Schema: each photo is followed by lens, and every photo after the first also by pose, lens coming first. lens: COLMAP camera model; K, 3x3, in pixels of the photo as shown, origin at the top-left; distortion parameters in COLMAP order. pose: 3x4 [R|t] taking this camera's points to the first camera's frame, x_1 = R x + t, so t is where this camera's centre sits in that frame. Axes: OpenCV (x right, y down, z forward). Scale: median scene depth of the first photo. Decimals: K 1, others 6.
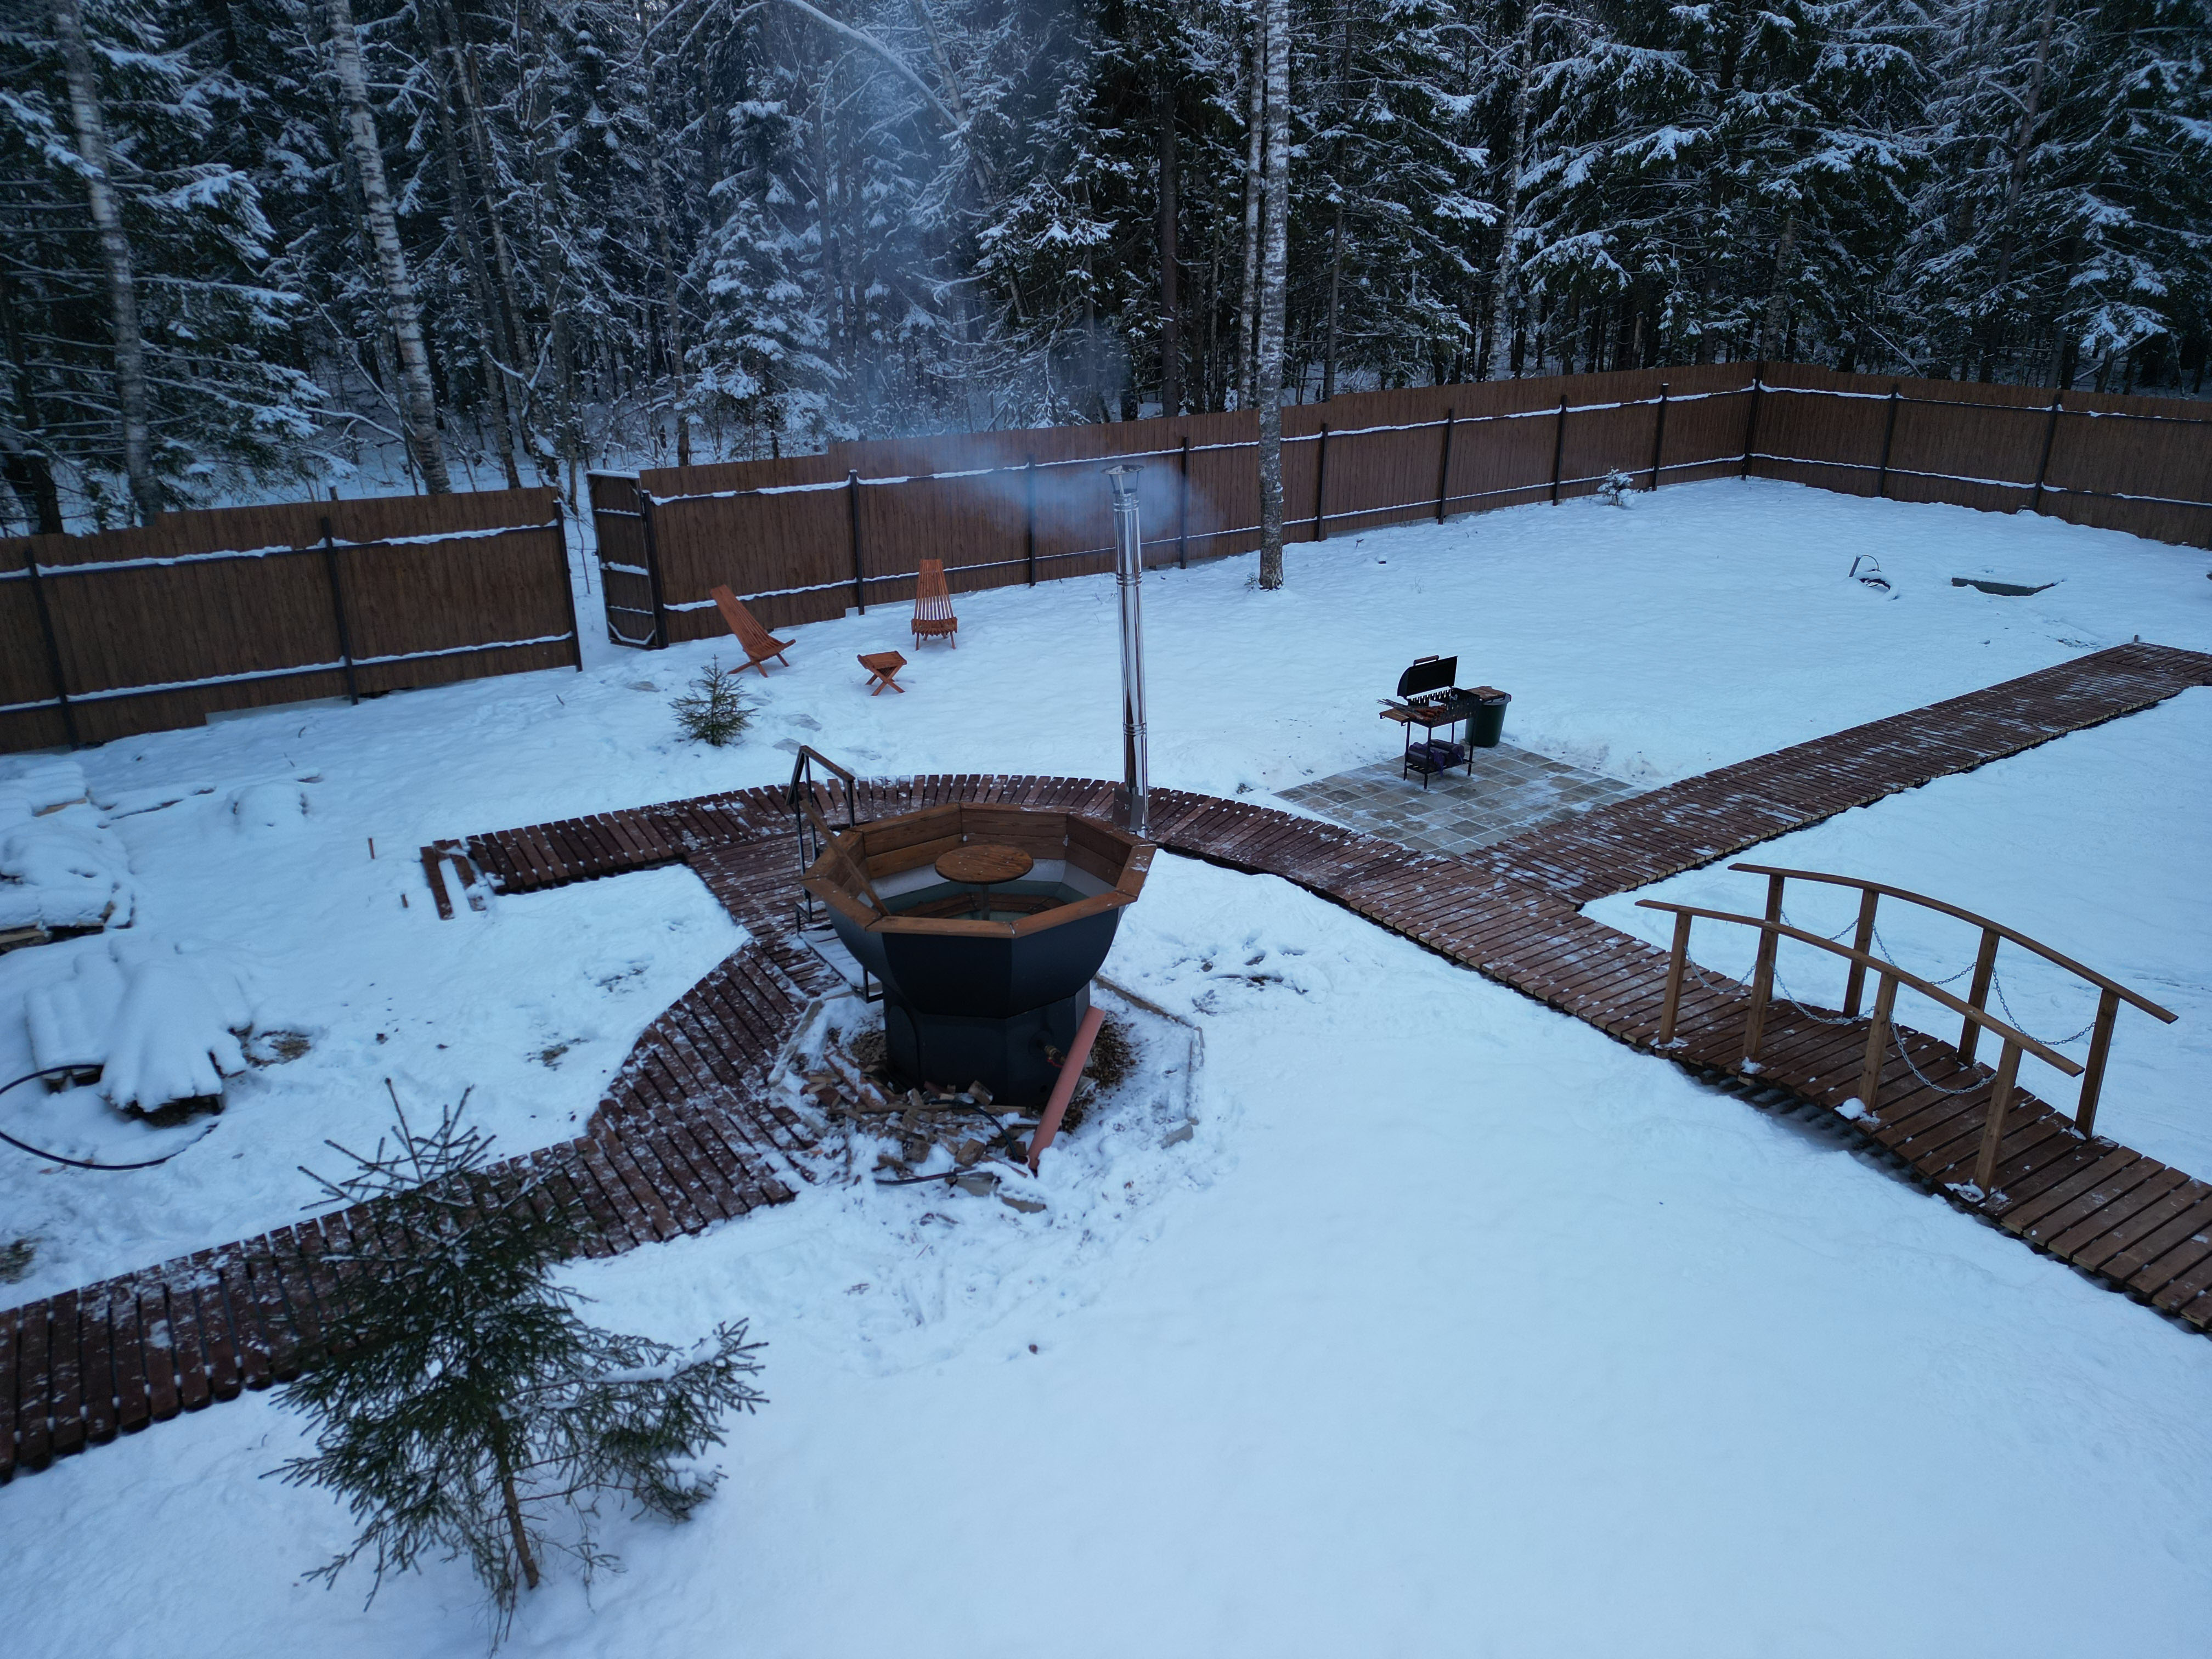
lens RADIAL K [[1532.8, 0, 1100.3], [0, 1532.8, 825.5], [0, 0, 1]] dist [0.088851, -0.075203]
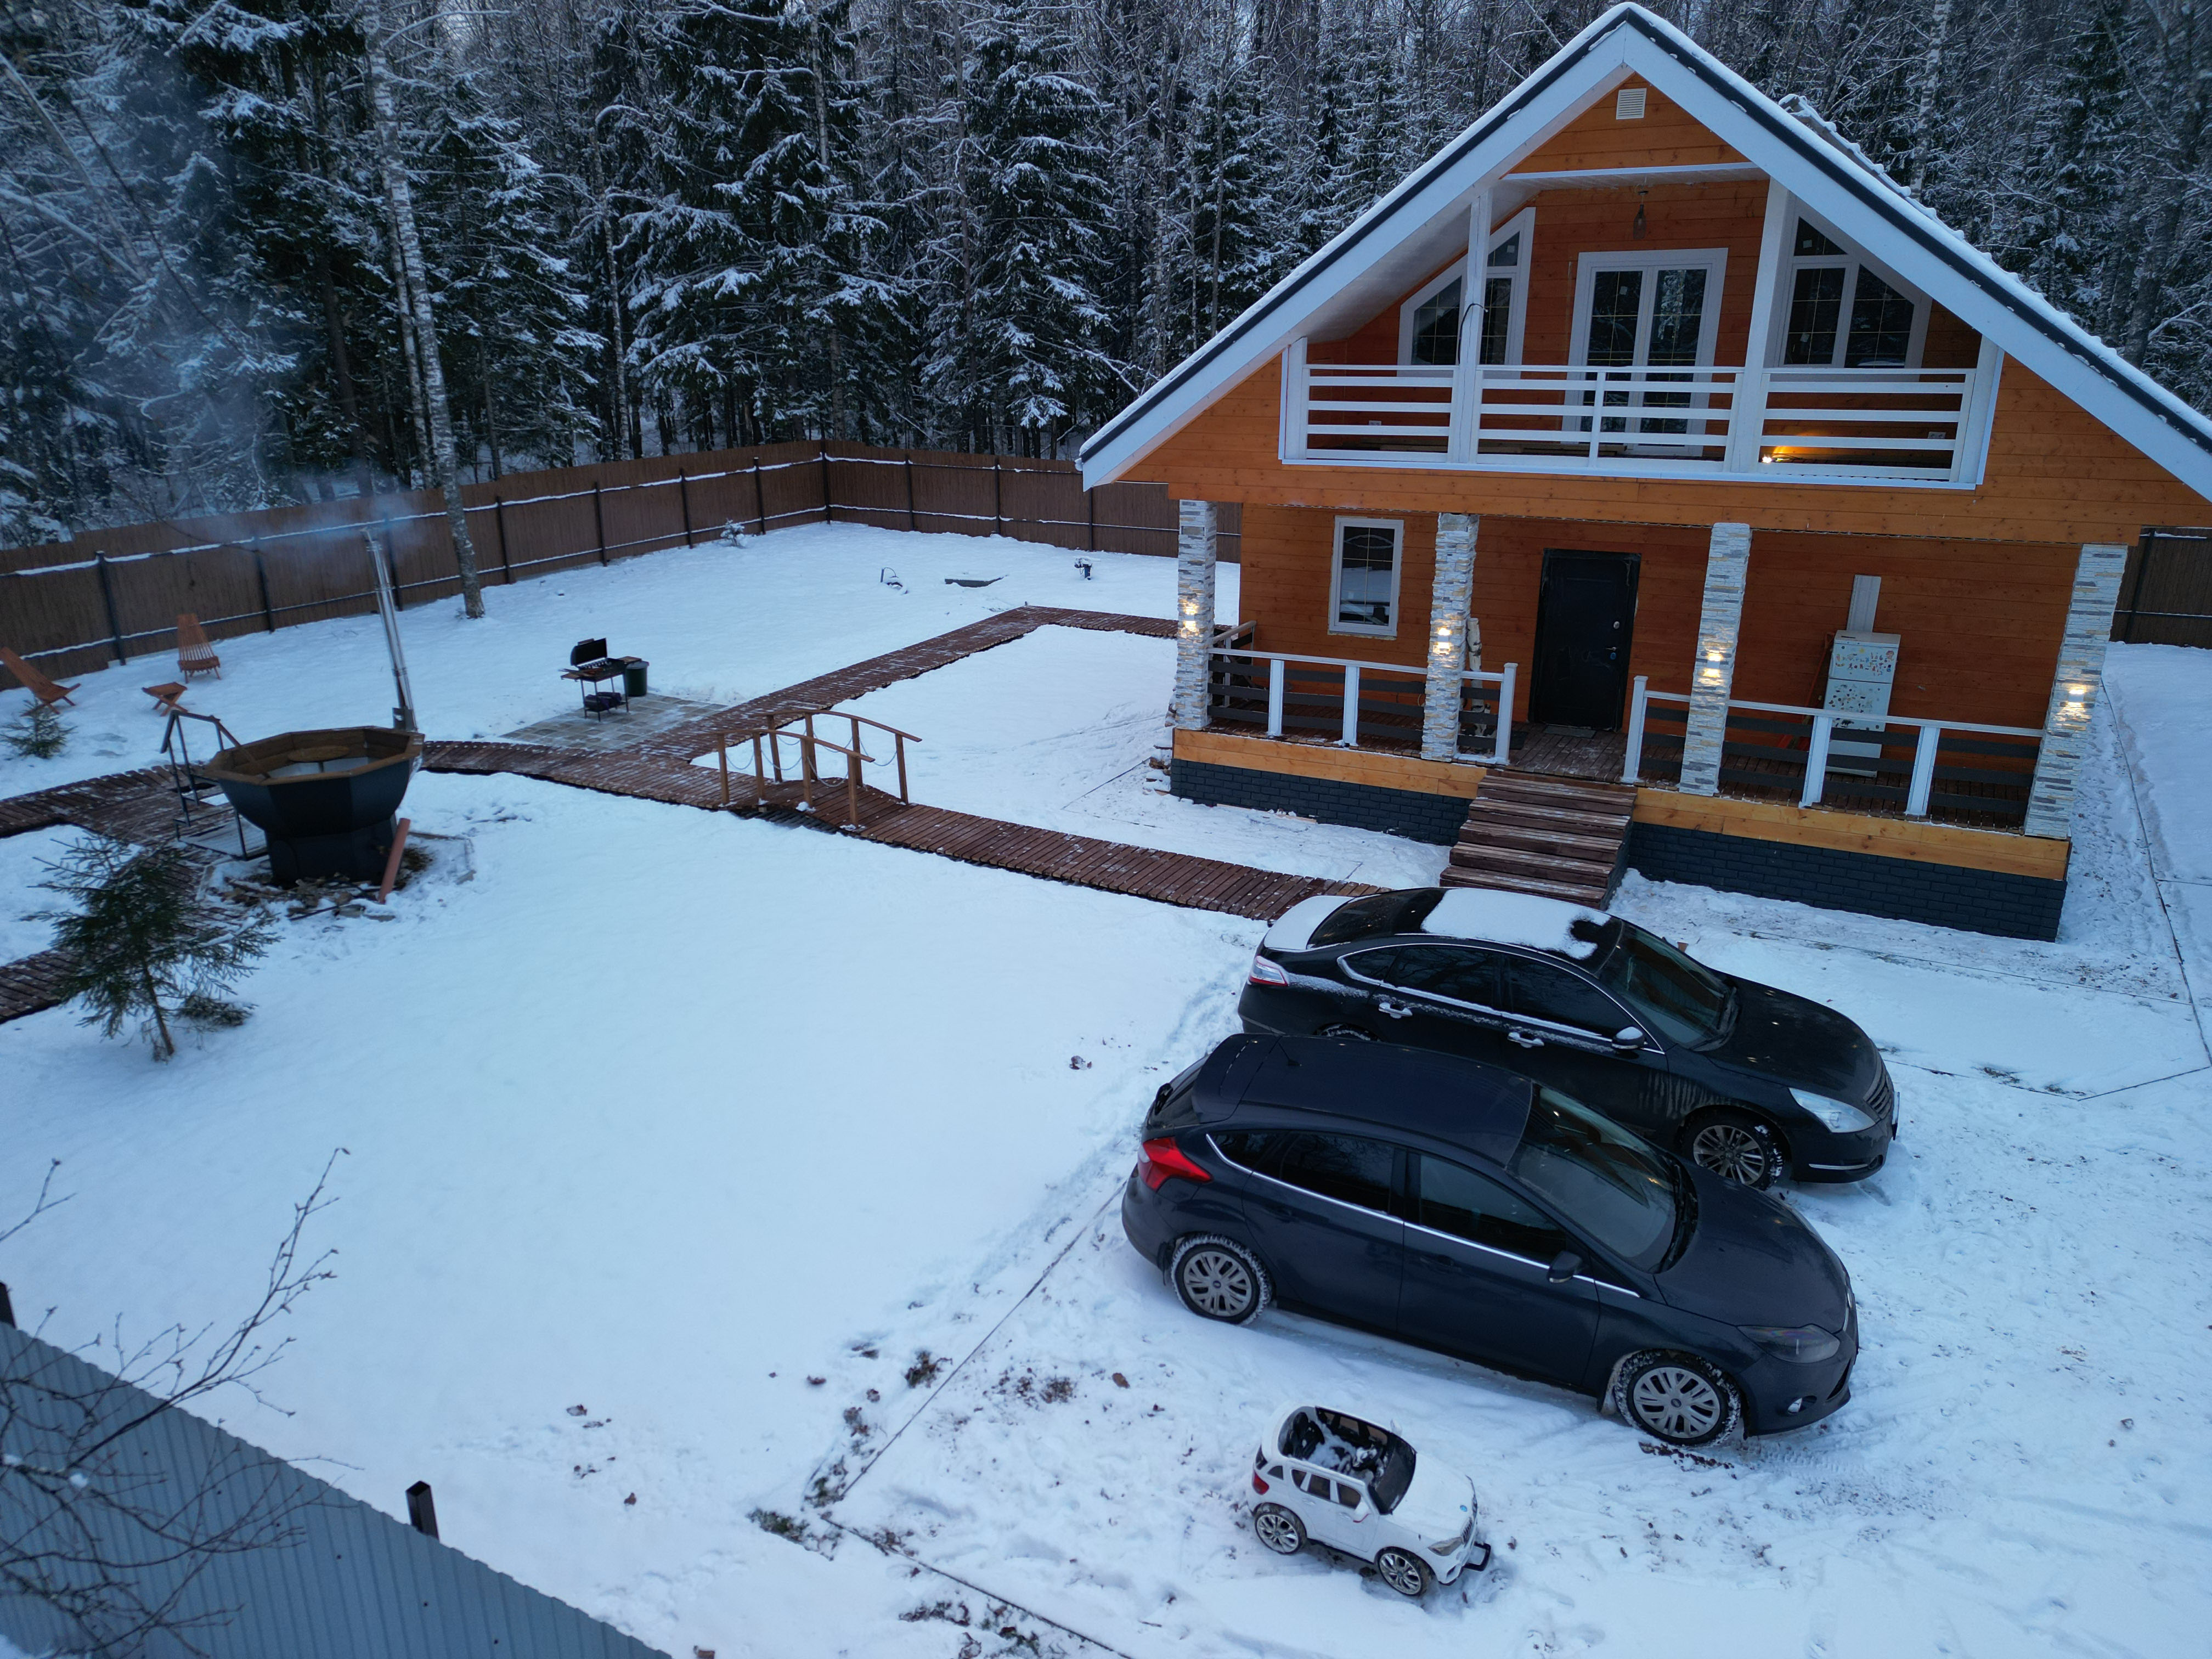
lens RADIAL K [[1532.8, 0, 1100.3], [0, 1532.8, 825.5], [0, 0, 1]] dist [0.088851, -0.075203]
pose [[0.880581, -0.151711, 0.448954, -0.048887], [0.168242, 0.985741, 0.003111, 0.119061], [-0.443025, 0.072794, 0.893549, -0.472253]]
